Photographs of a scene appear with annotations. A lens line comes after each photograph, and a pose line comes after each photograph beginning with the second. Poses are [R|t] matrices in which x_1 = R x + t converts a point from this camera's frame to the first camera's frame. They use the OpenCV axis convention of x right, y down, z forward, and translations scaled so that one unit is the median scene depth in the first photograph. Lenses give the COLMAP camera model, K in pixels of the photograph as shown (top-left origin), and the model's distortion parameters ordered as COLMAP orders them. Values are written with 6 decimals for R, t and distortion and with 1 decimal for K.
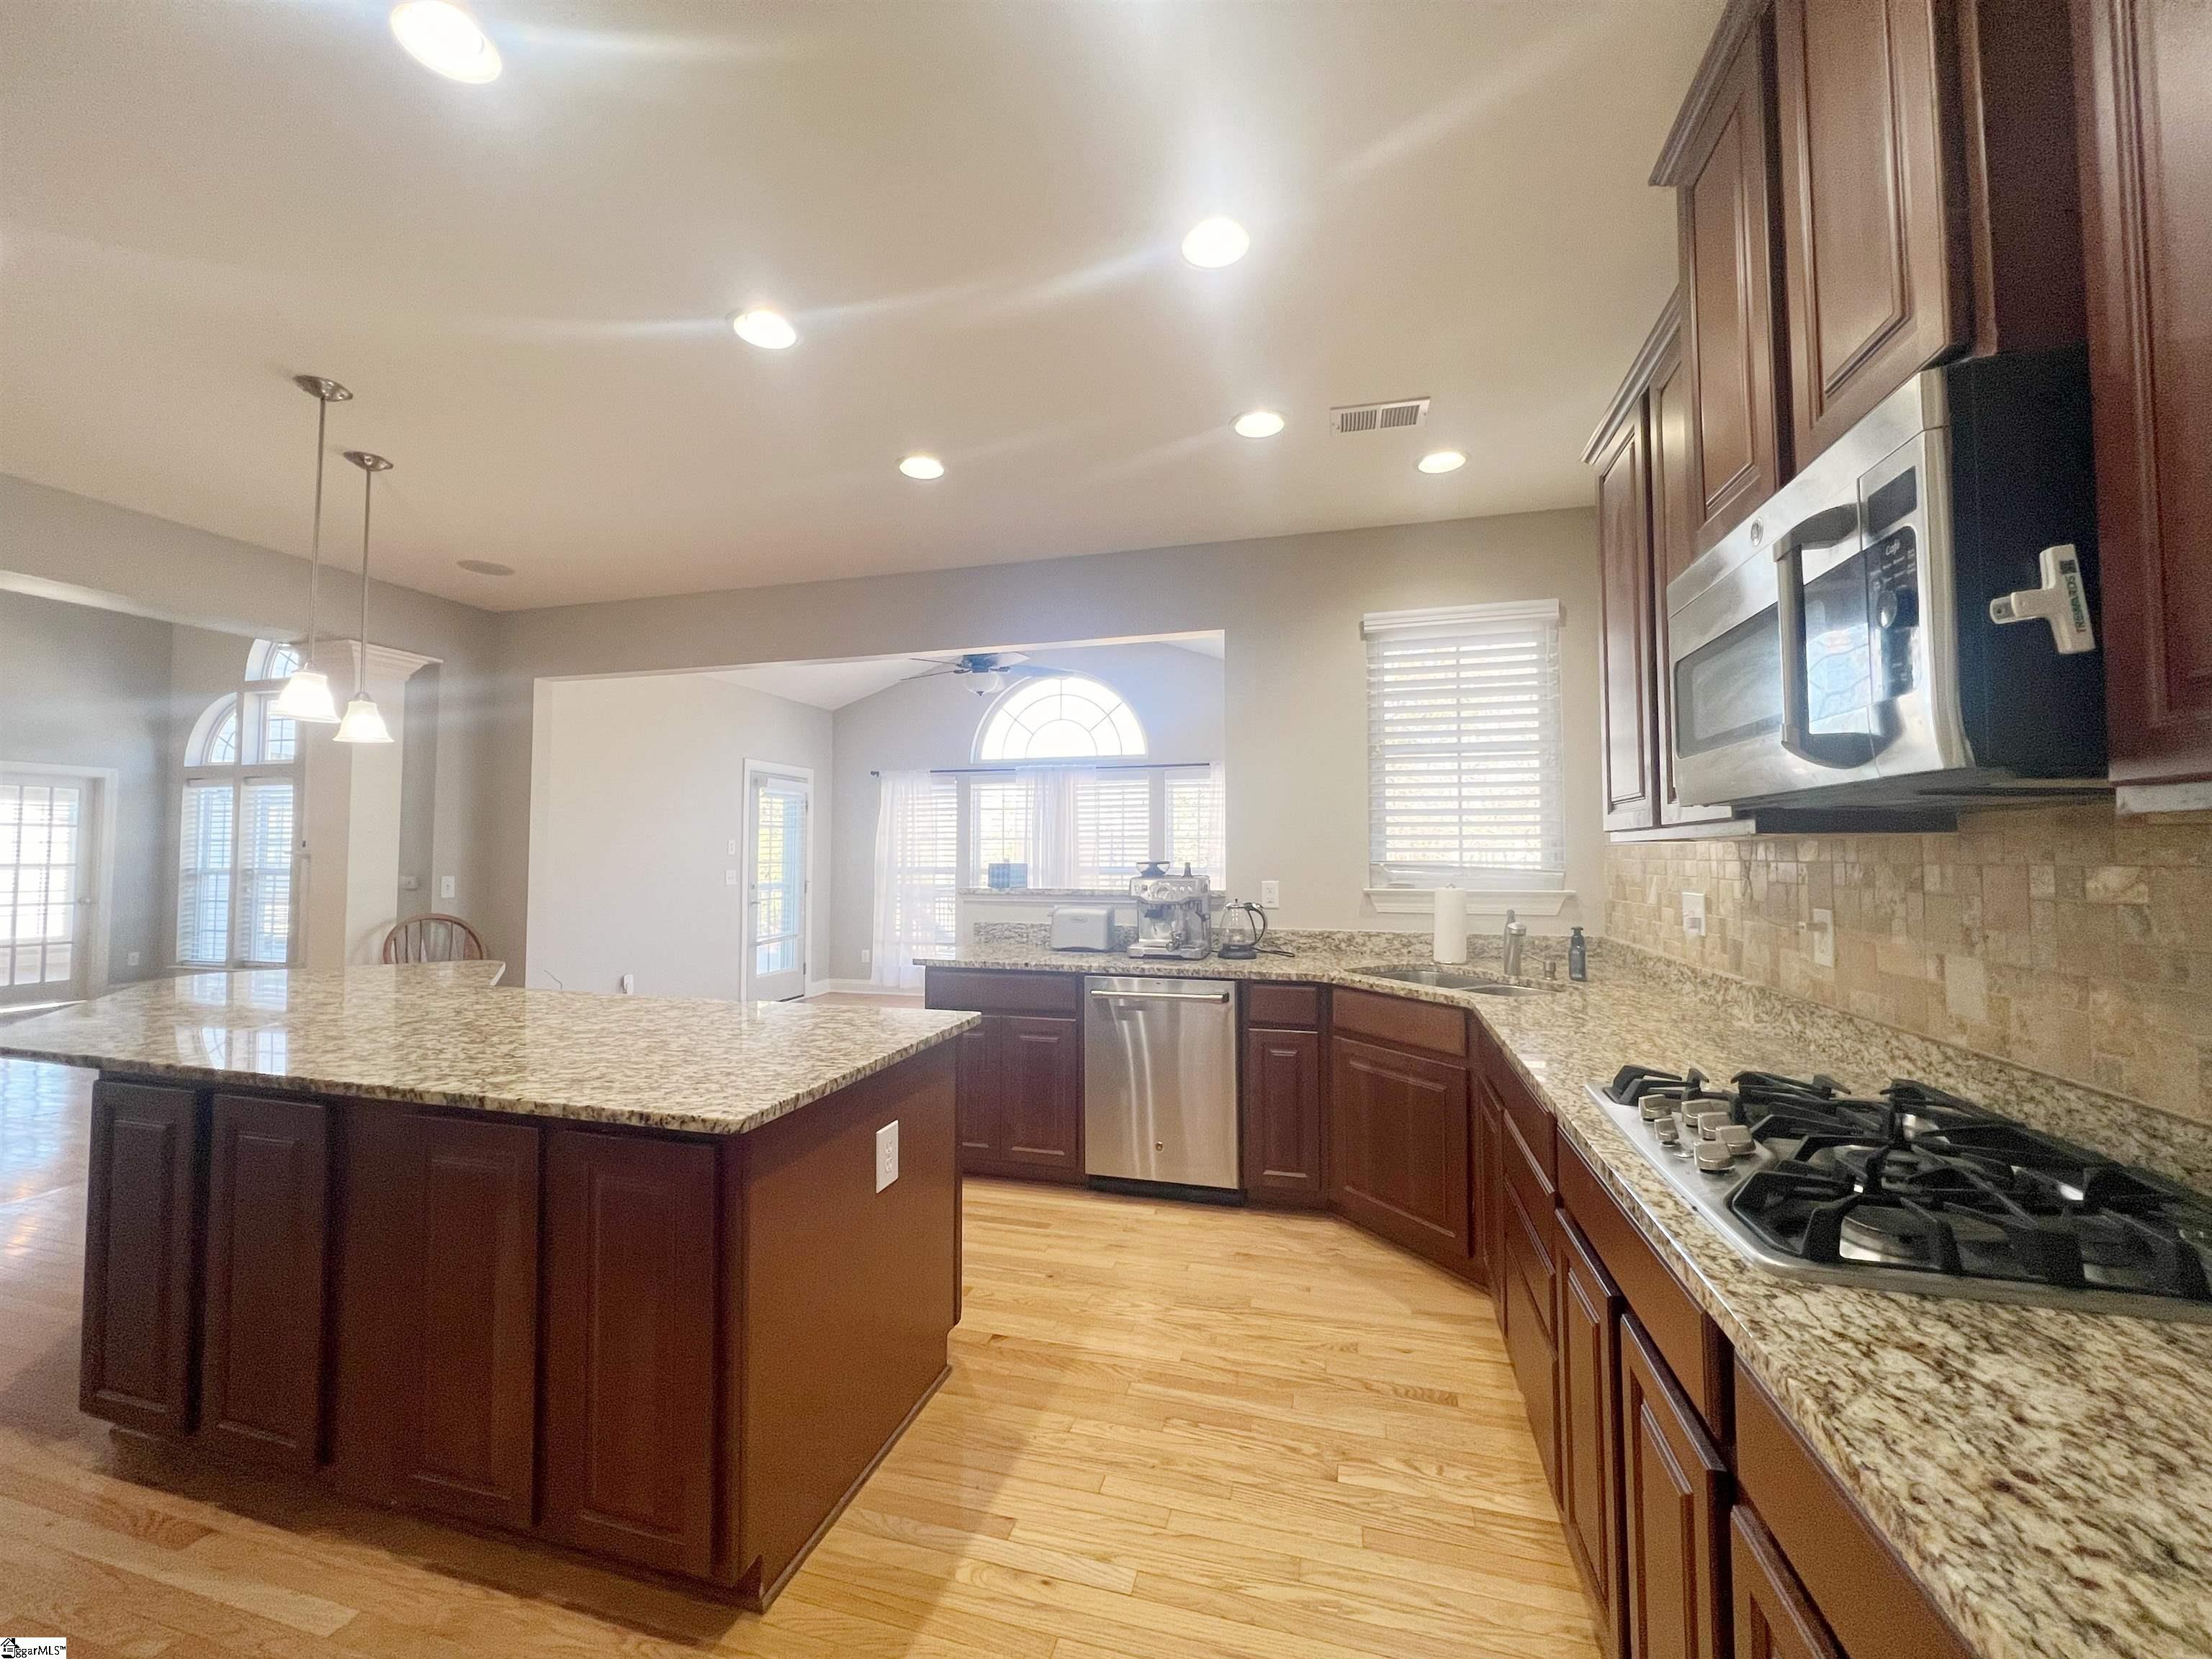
lens RADIAL K [[887.9, 0, 1099.4], [0, 887.9, 817.7], [0, 0, 1]] dist [-0.005672, 0.001216]
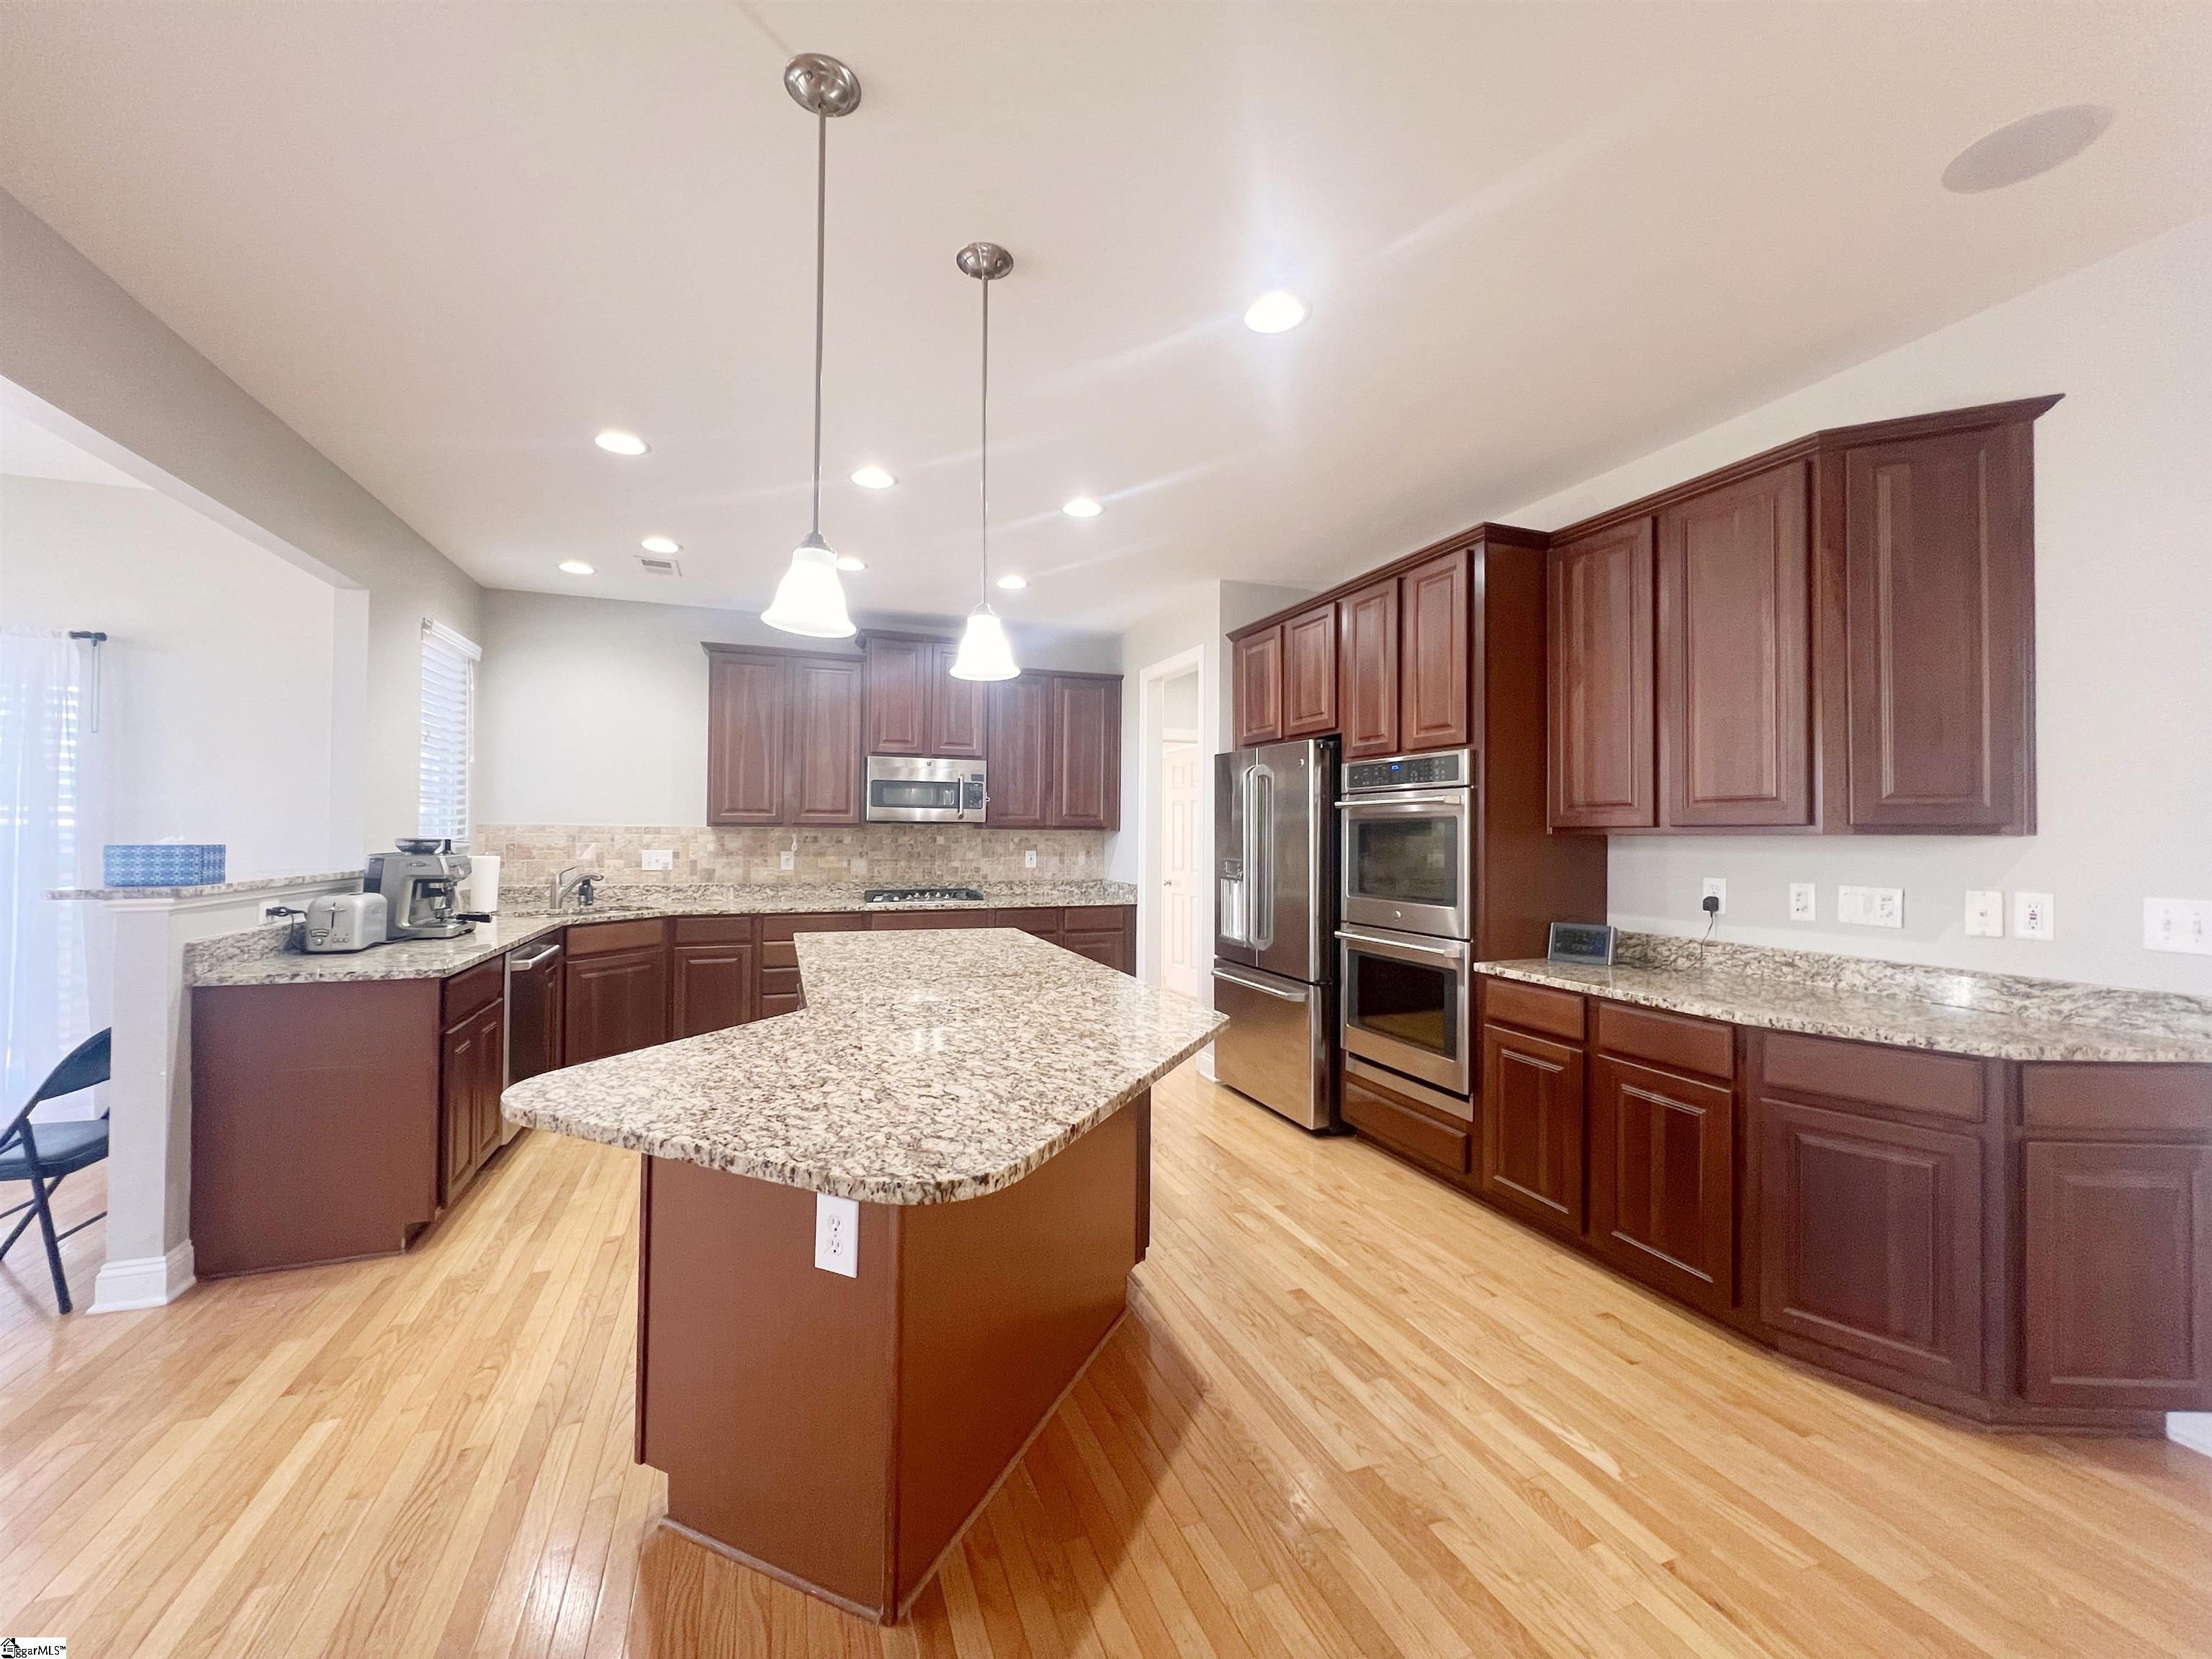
lens RADIAL K [[887.9, 0, 1099.0], [0, 887.9, 824.7], [0, 0, 1]] dist [-0.005672, 0.001216]
pose [[-0.593249, 0.000053, 0.805019, -0.553781], [-0.045134, 0.998425, -0.033326, 0.016134], [-0.803753, -0.056104, -0.592313, 0.479943]]
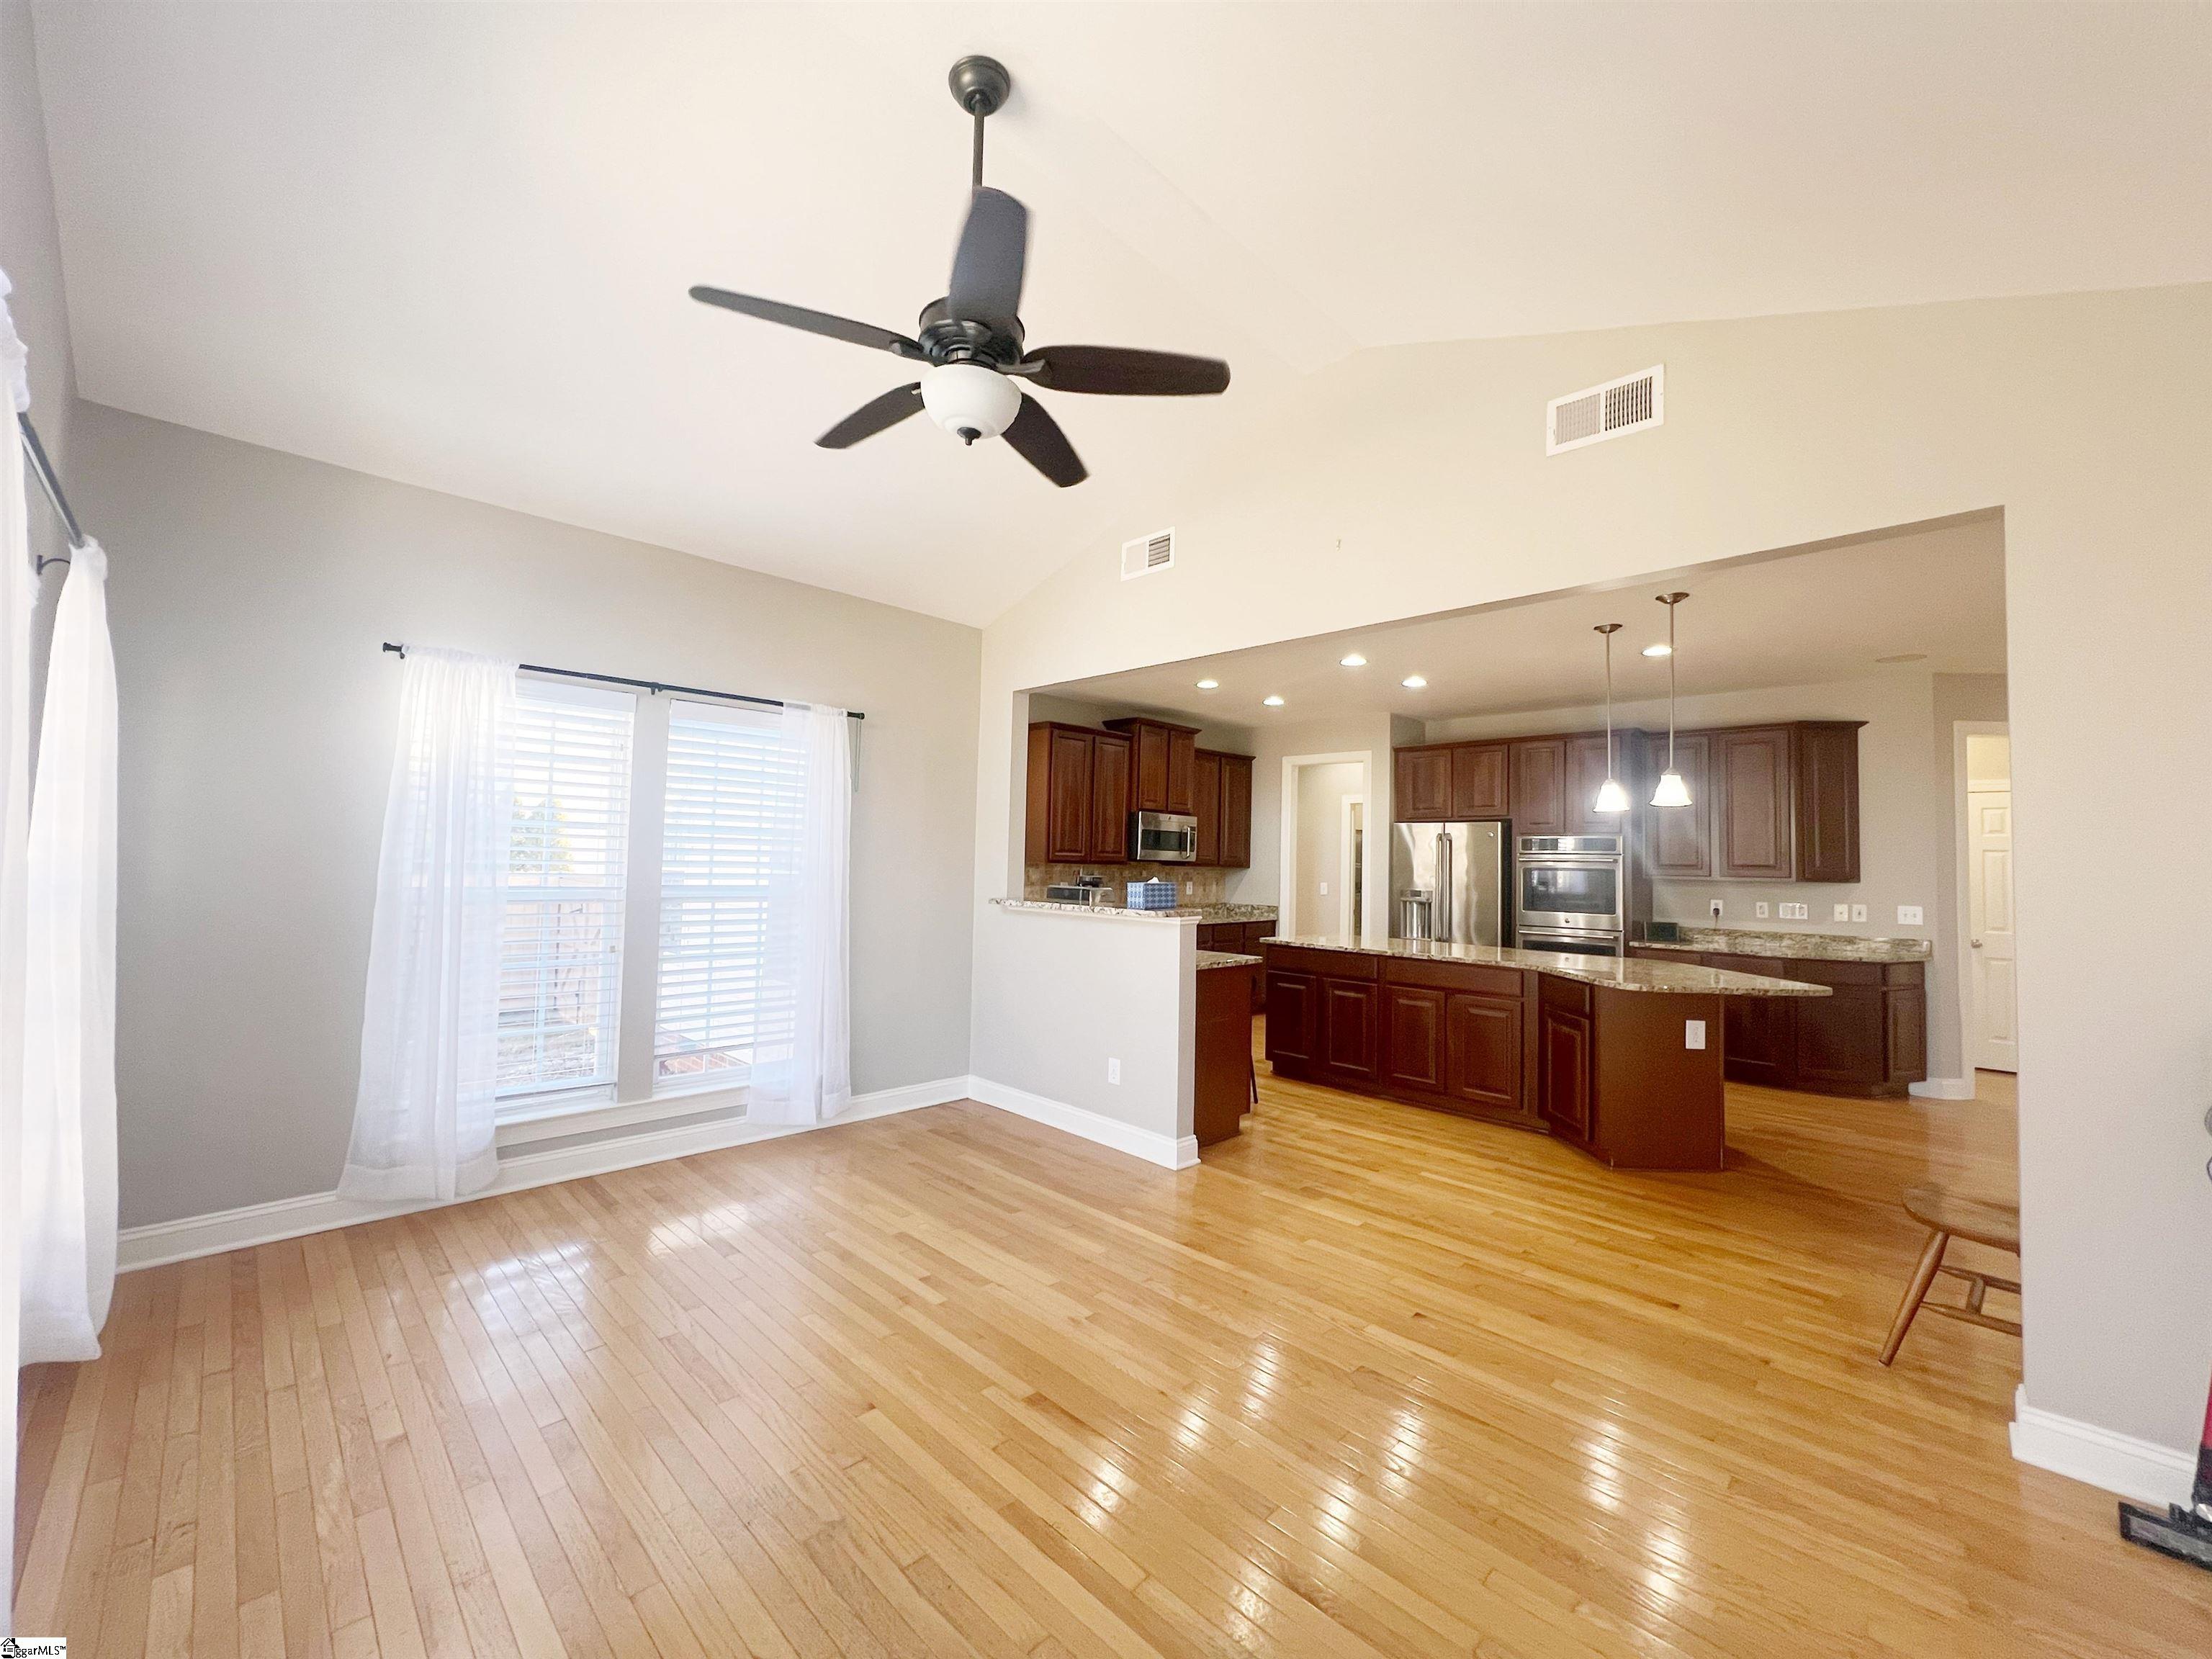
lens RADIAL K [[887.9, 0, 1094.8], [0, 887.9, 823.0], [0, 0, 1]] dist [-0.005672, 0.001216]
pose [[-0.870594, -0.000688, 0.492002, -0.298897], [-0.046686, 0.995602, -0.081218, 0.038126], [-0.489782, -0.093677, -0.866797, 1.070191]]
